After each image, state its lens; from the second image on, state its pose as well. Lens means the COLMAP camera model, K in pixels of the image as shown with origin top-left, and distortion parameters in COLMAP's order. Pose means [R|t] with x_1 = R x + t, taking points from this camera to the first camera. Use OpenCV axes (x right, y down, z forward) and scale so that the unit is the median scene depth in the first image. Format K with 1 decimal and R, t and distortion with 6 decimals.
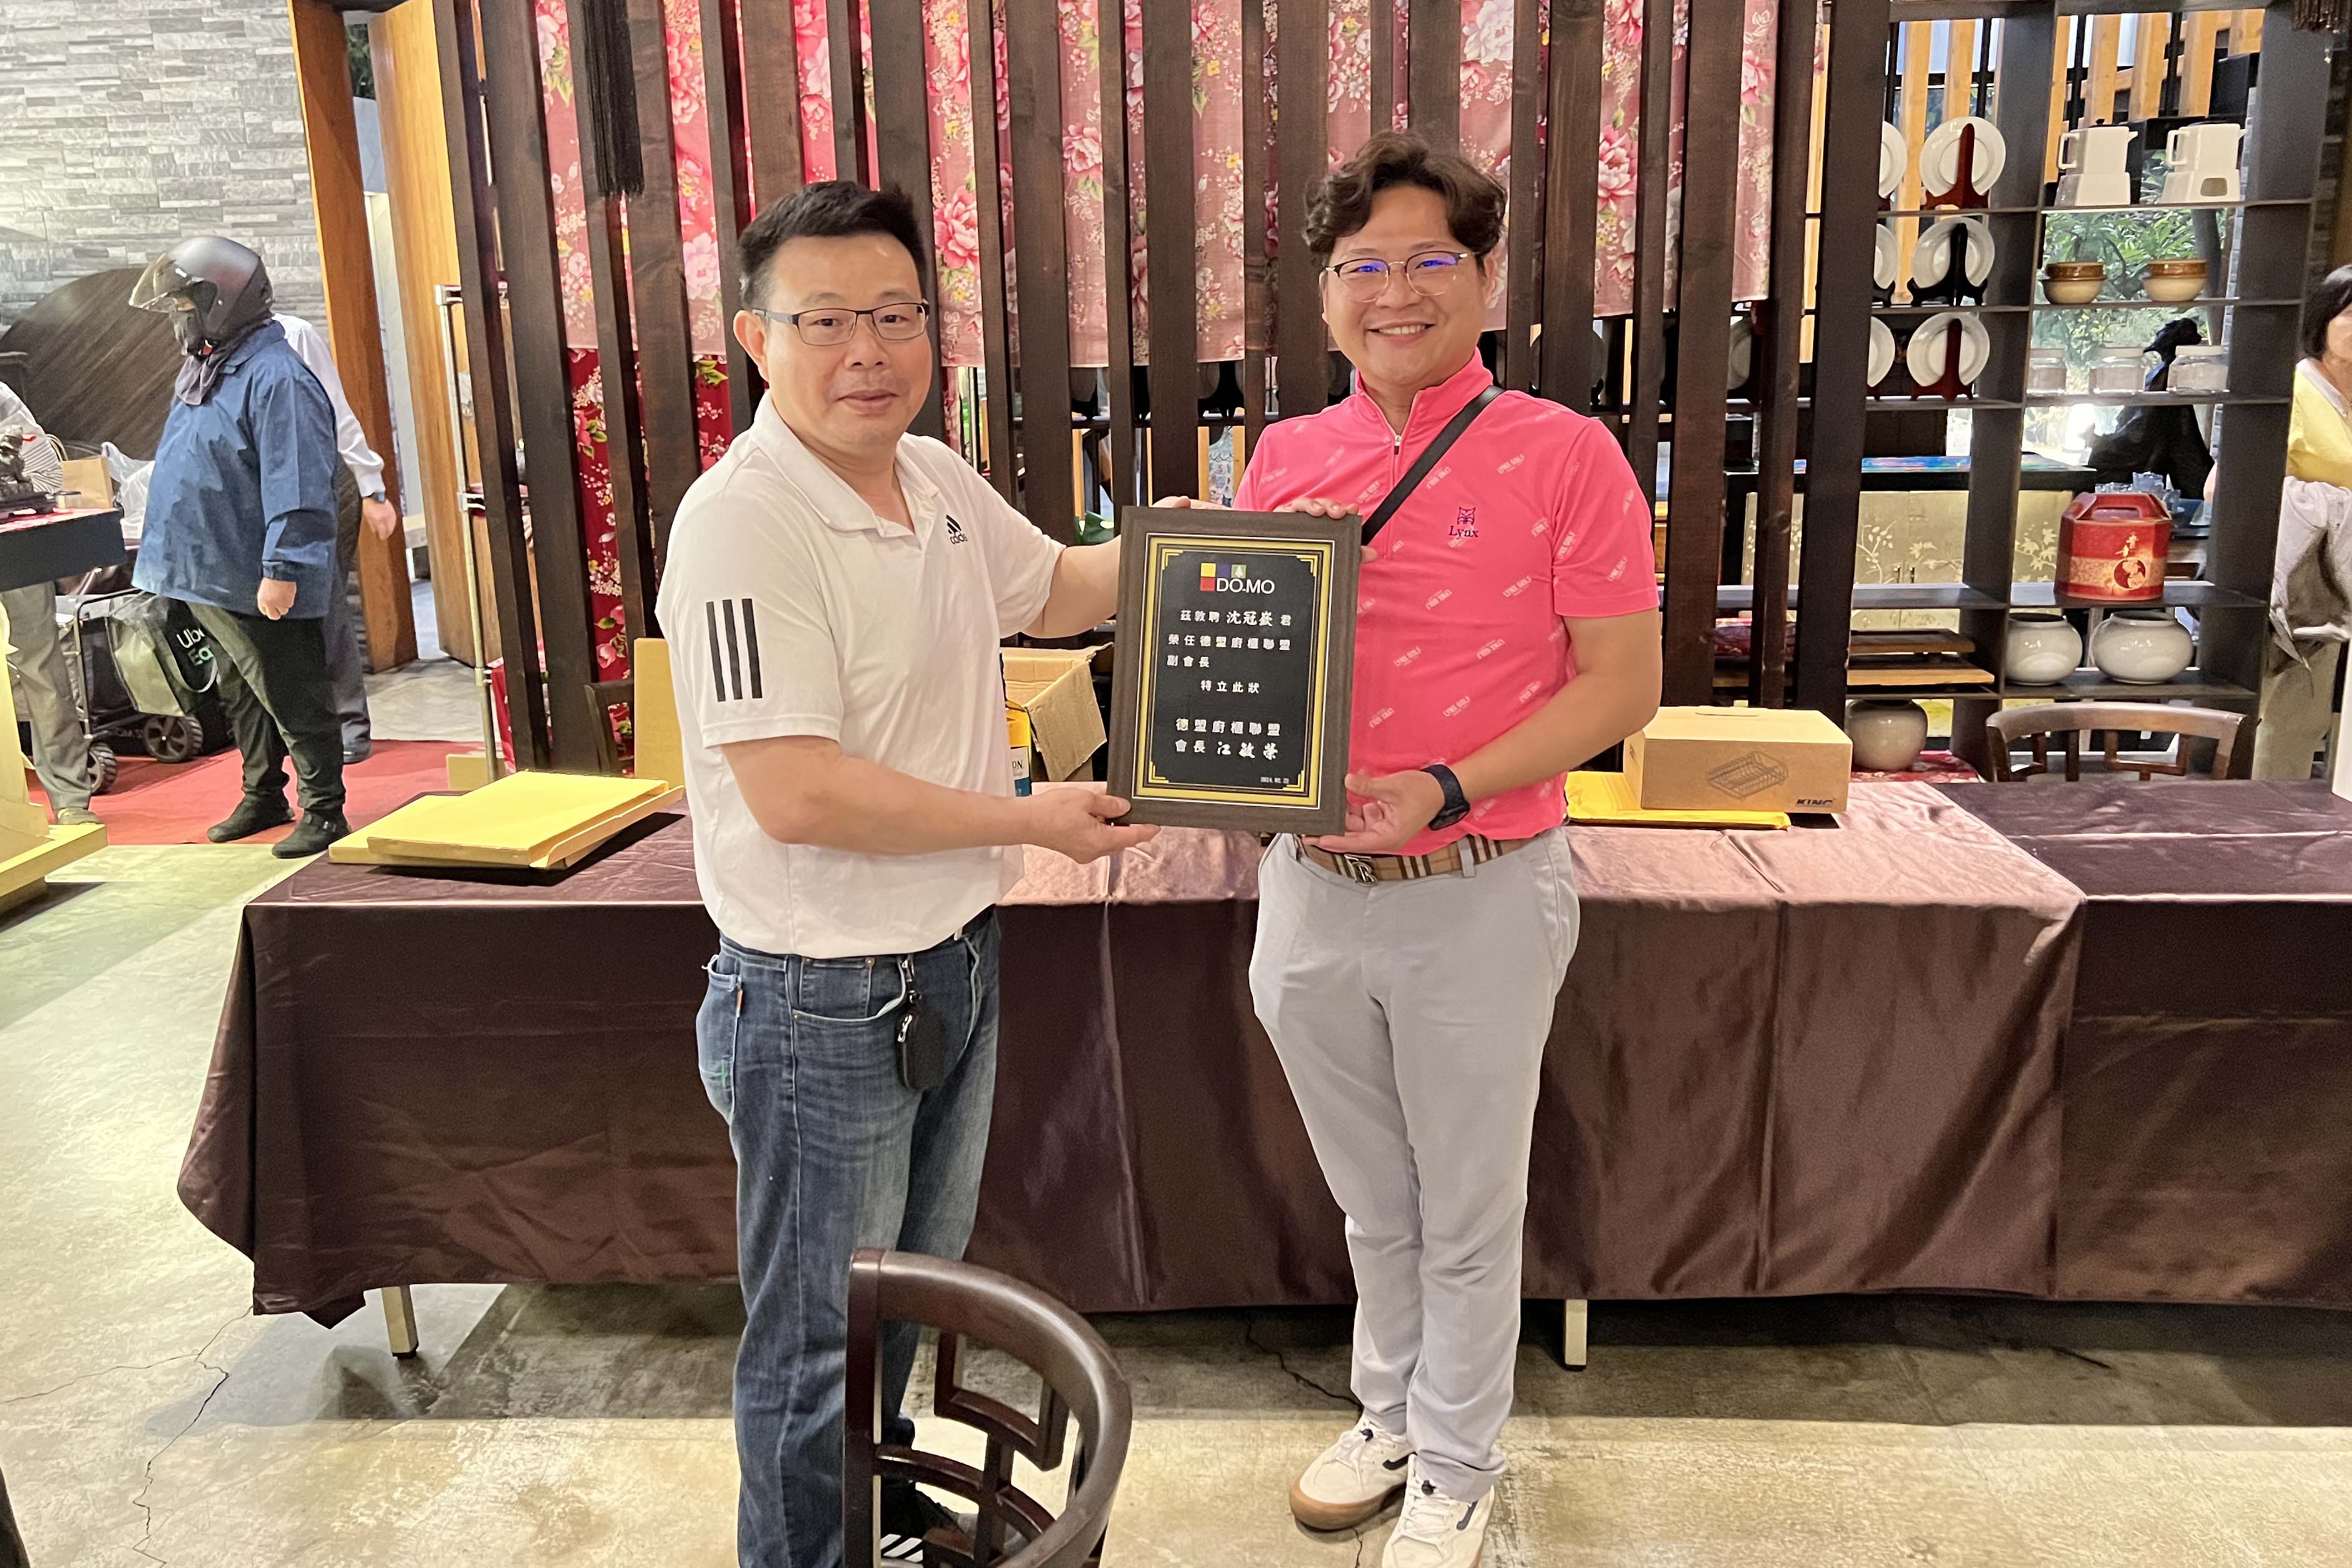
lens RADIAL K [[1850.0, 0, 1169.7], [0, 1850.0, 724.6], [0, 0, 1]] dist [0.042794, -0.046120]
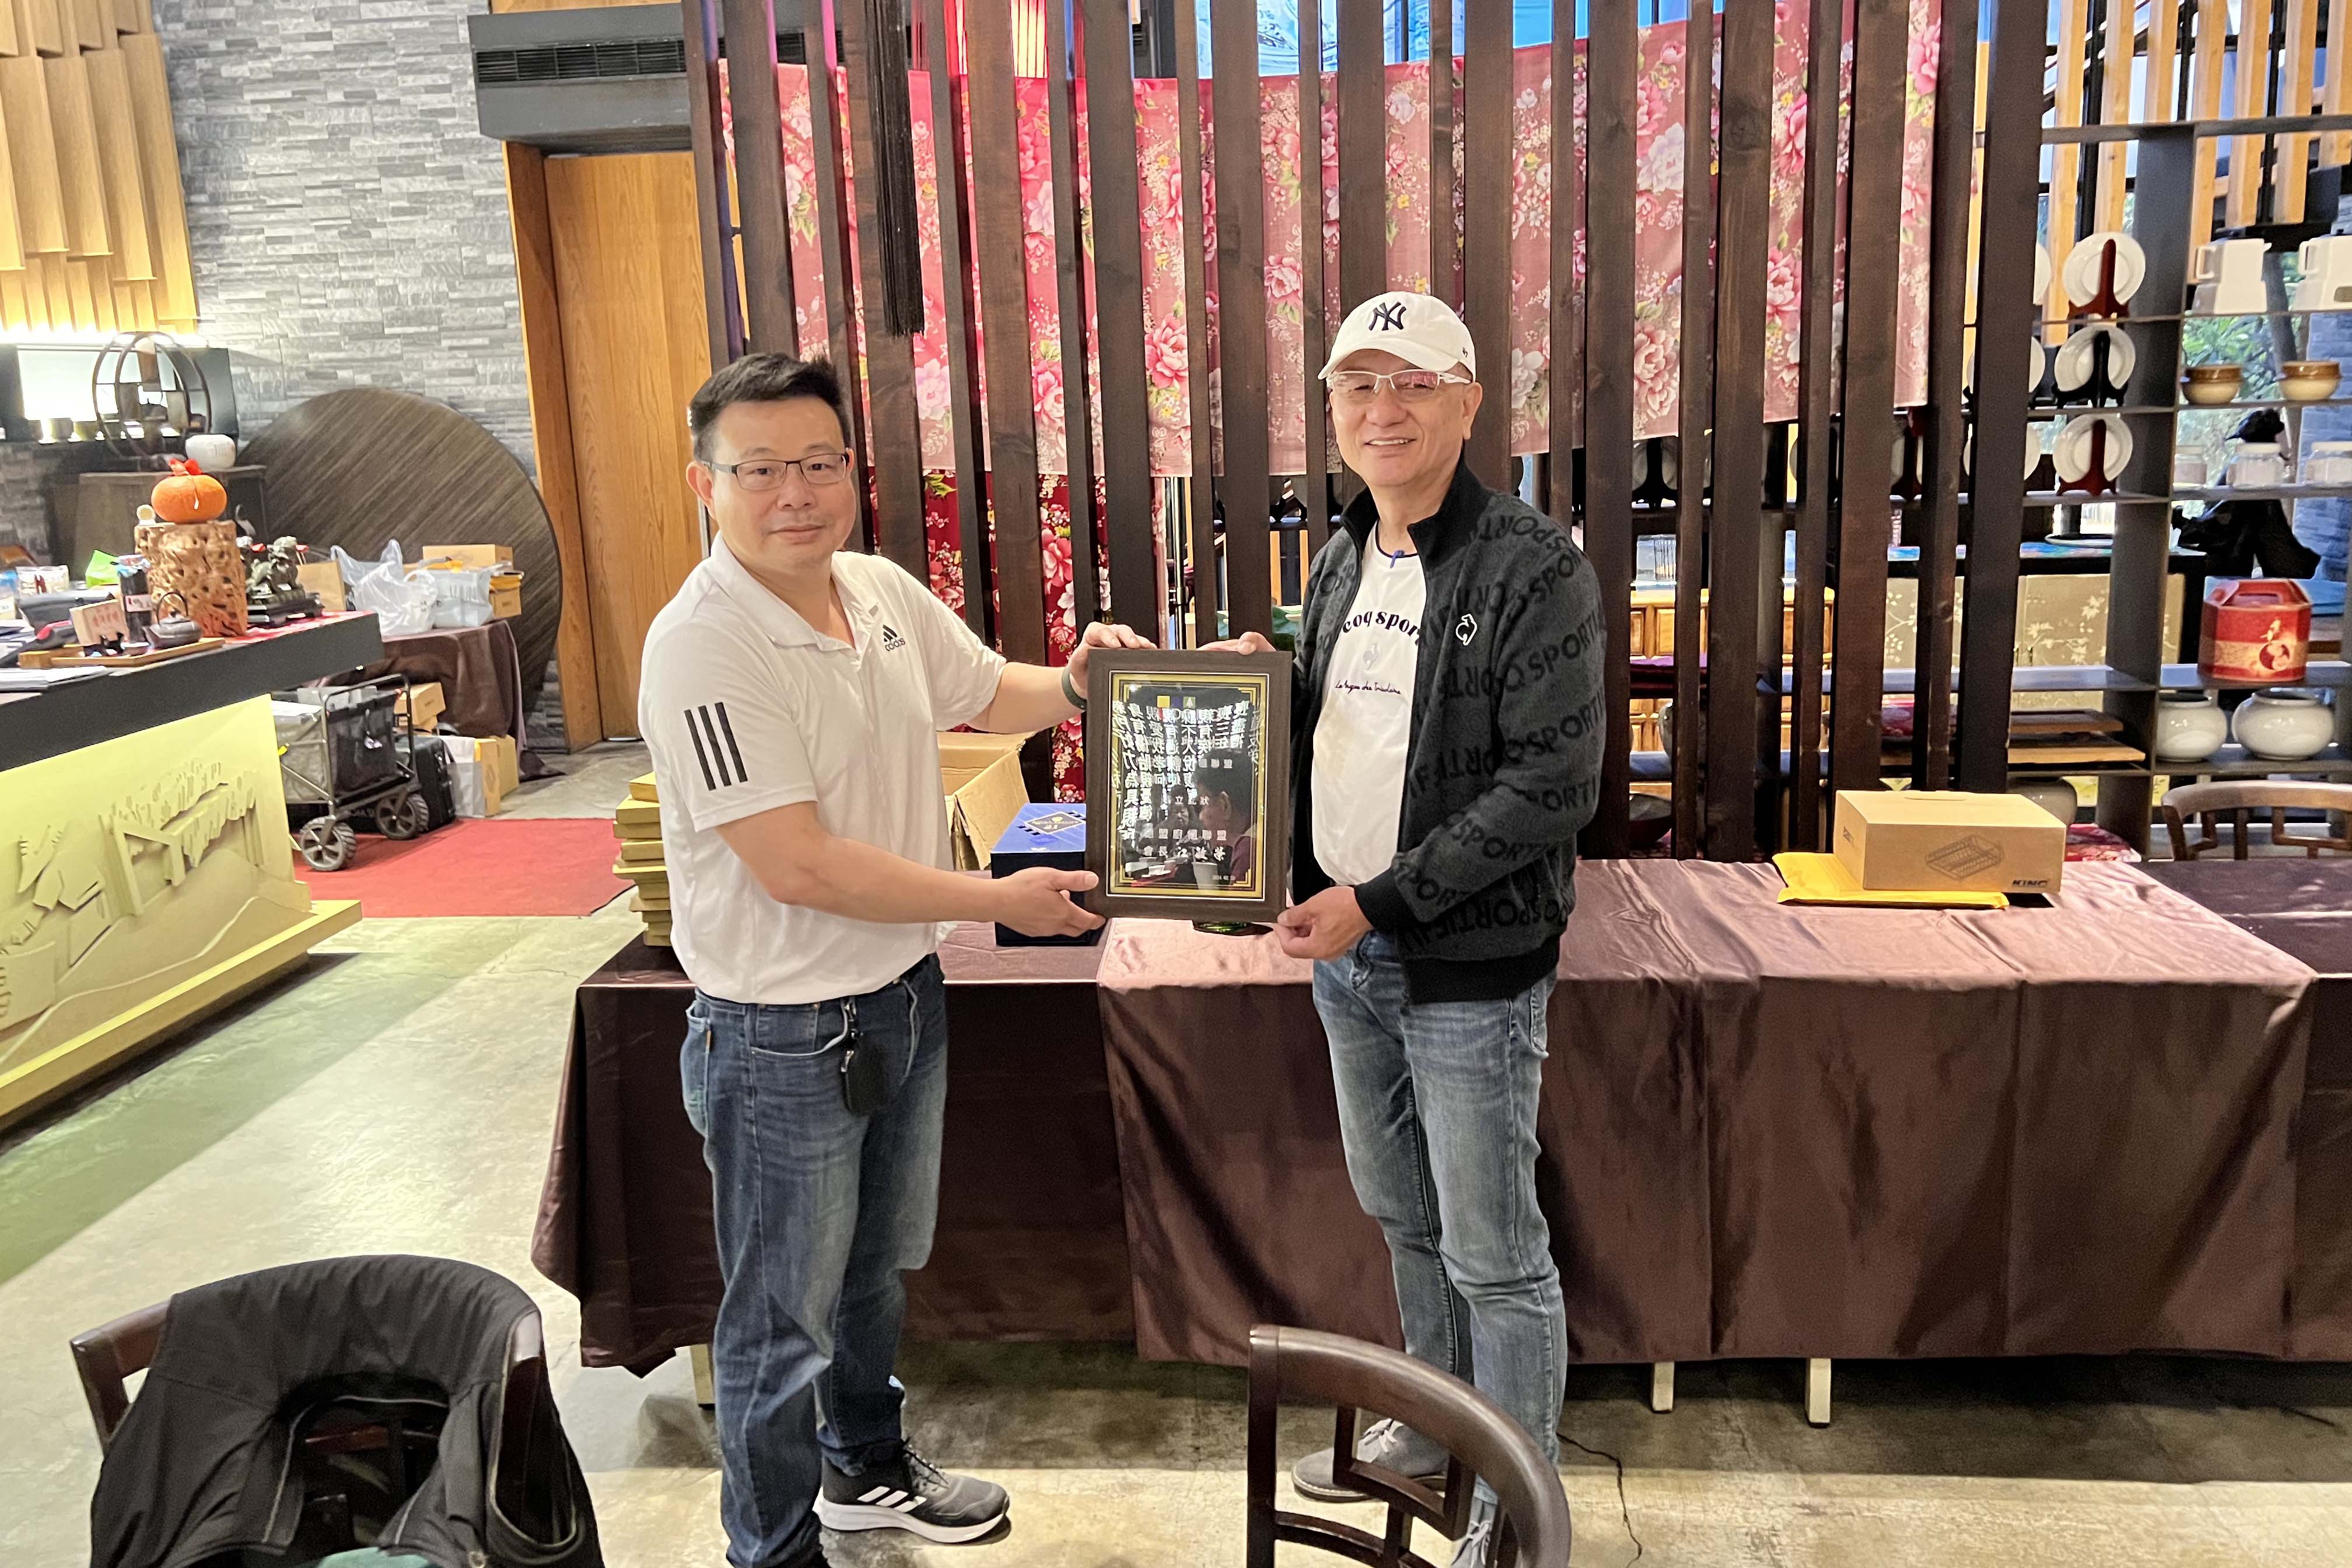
lens RADIAL K [[1731.1, 0, 1186.8], [0, 1731.1, 716.9], [0, 0, 1]] dist [0.031669, -0.023366]
pose [[0.999462, -0.008592, -0.031655, -0.069159], [0.007313, 0.999161, -0.040295, -0.011137], [0.031975, 0.040042, 0.998686, -0.006129]]
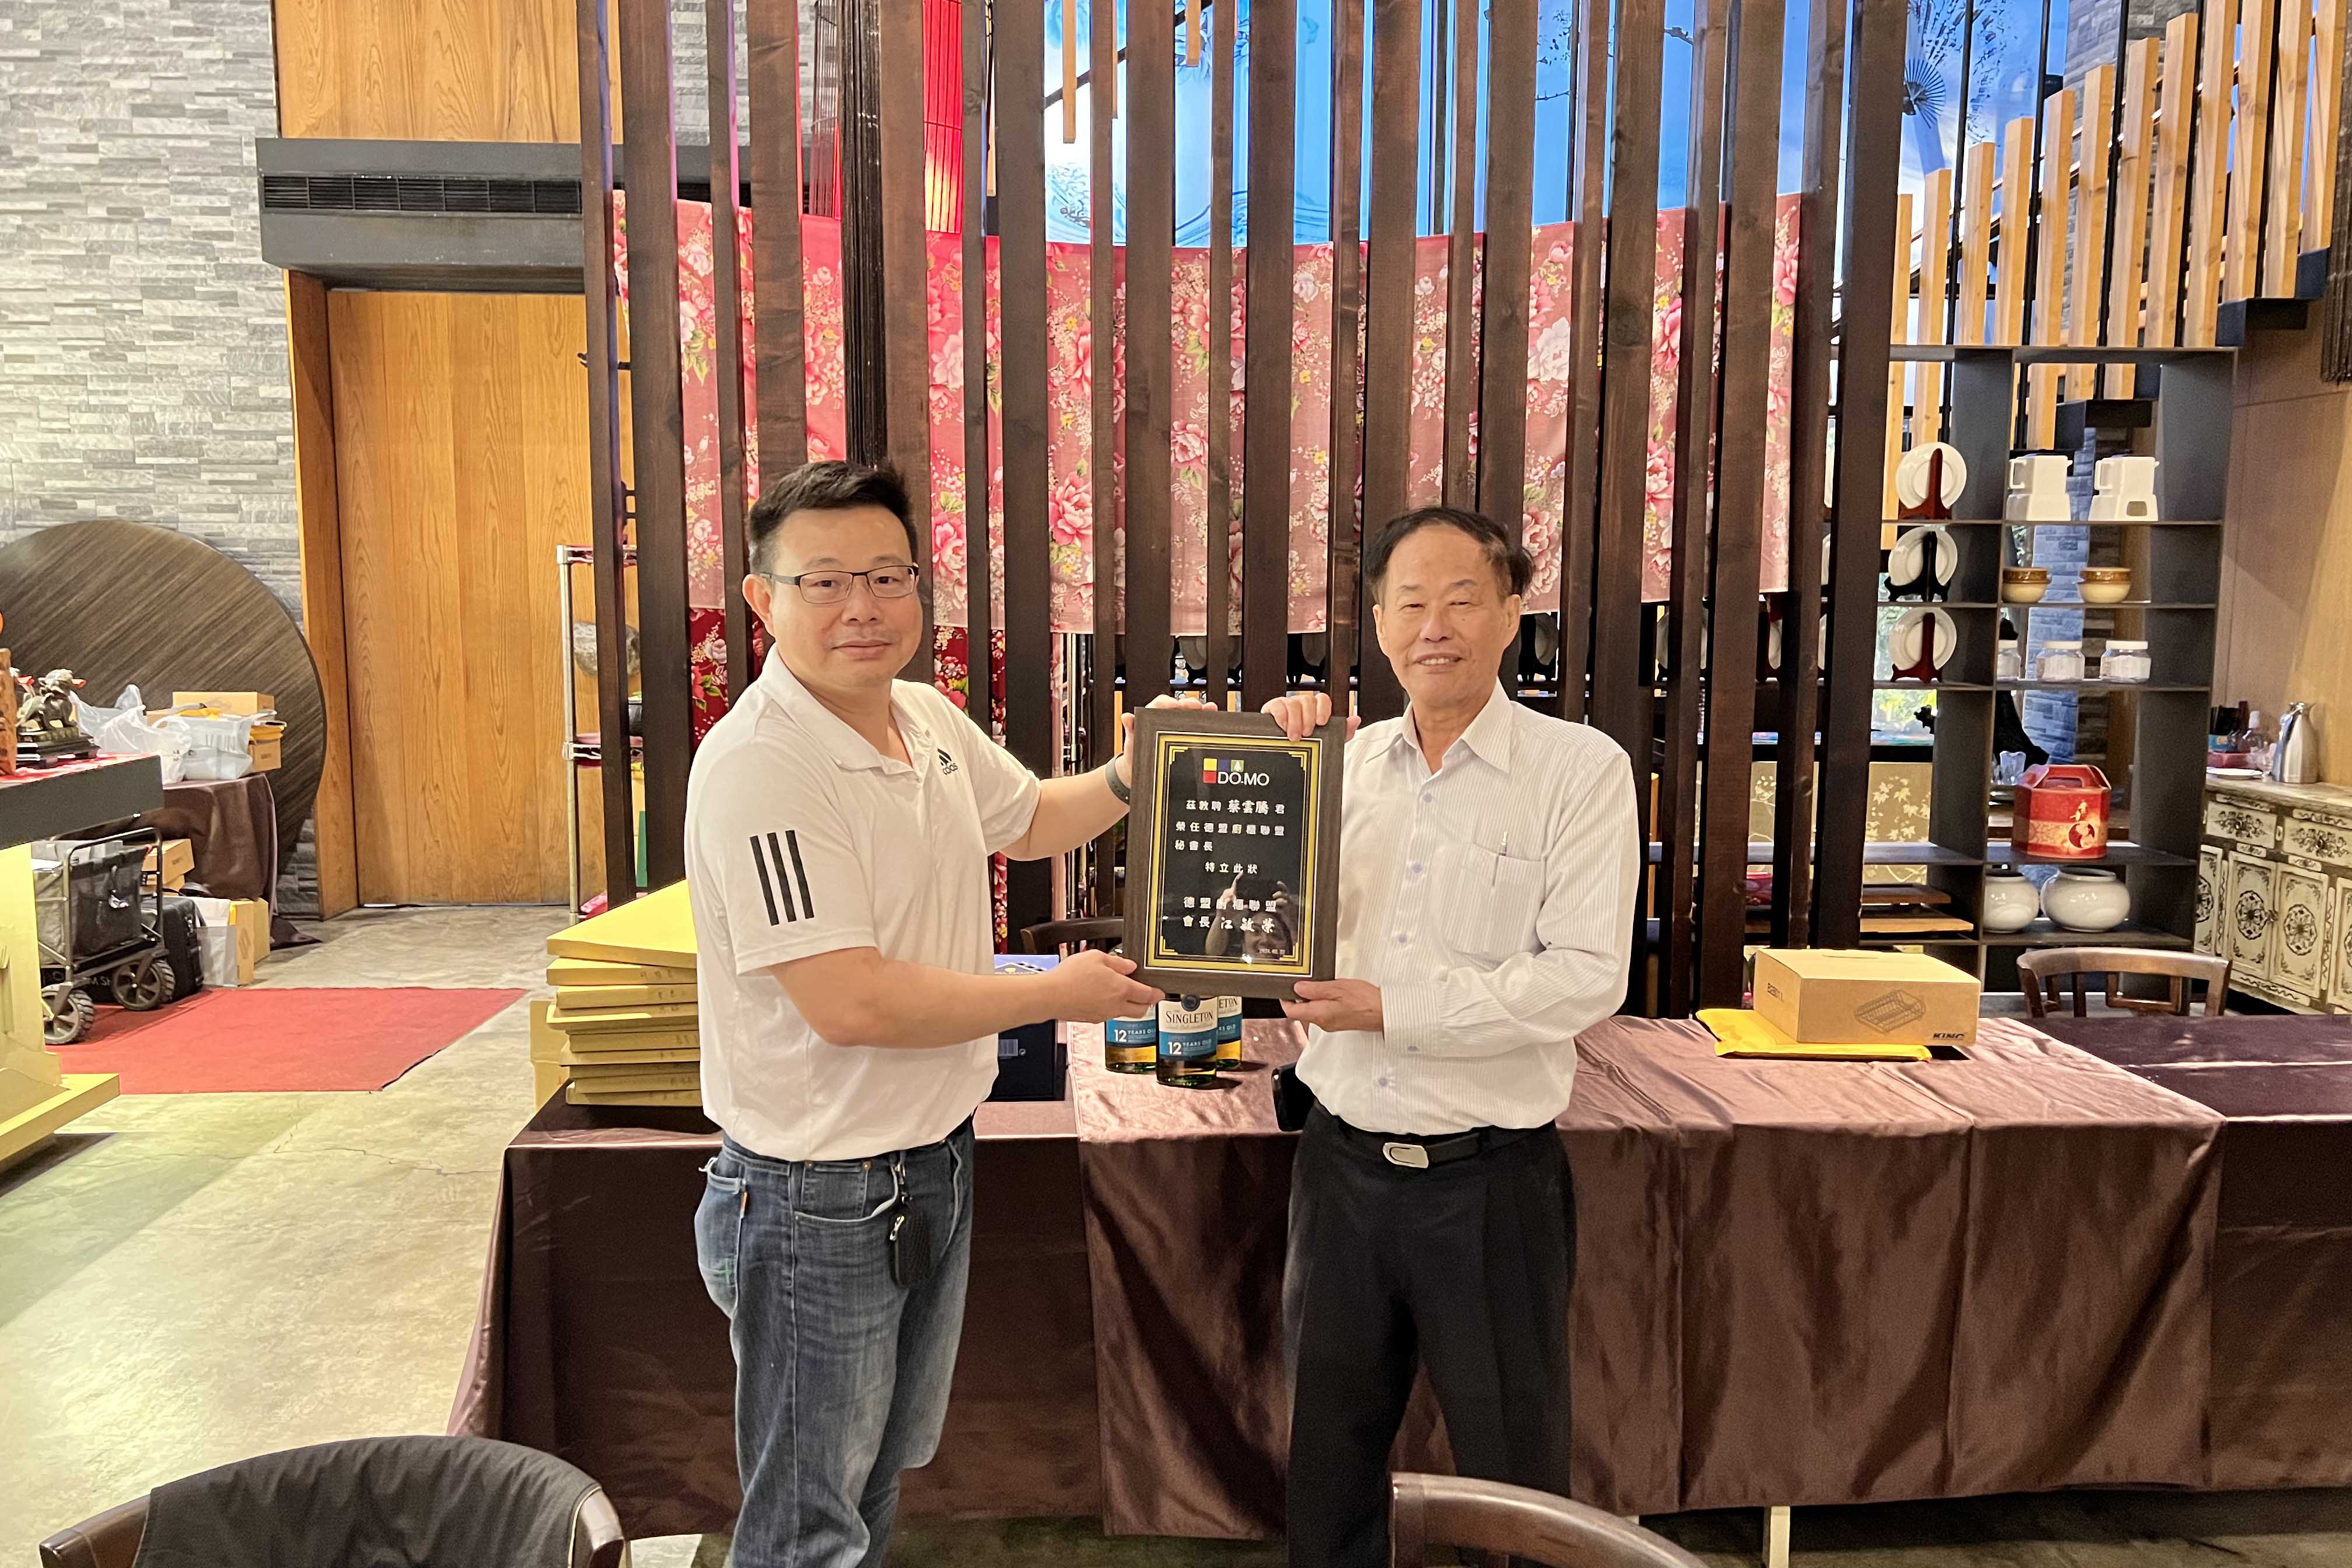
lens RADIAL K [[1724.3, 0, 1187.8], [0, 1724.3, 778.2], [0, 0, 1]] dist [0.057270, -0.066322]
pose [[0.992113, 0.012891, 0.124682, -0.162903], [0.001113, 0.993753, -0.111598, 0.003062], [-0.125341, 0.110856, 0.985901, 0.009560]]
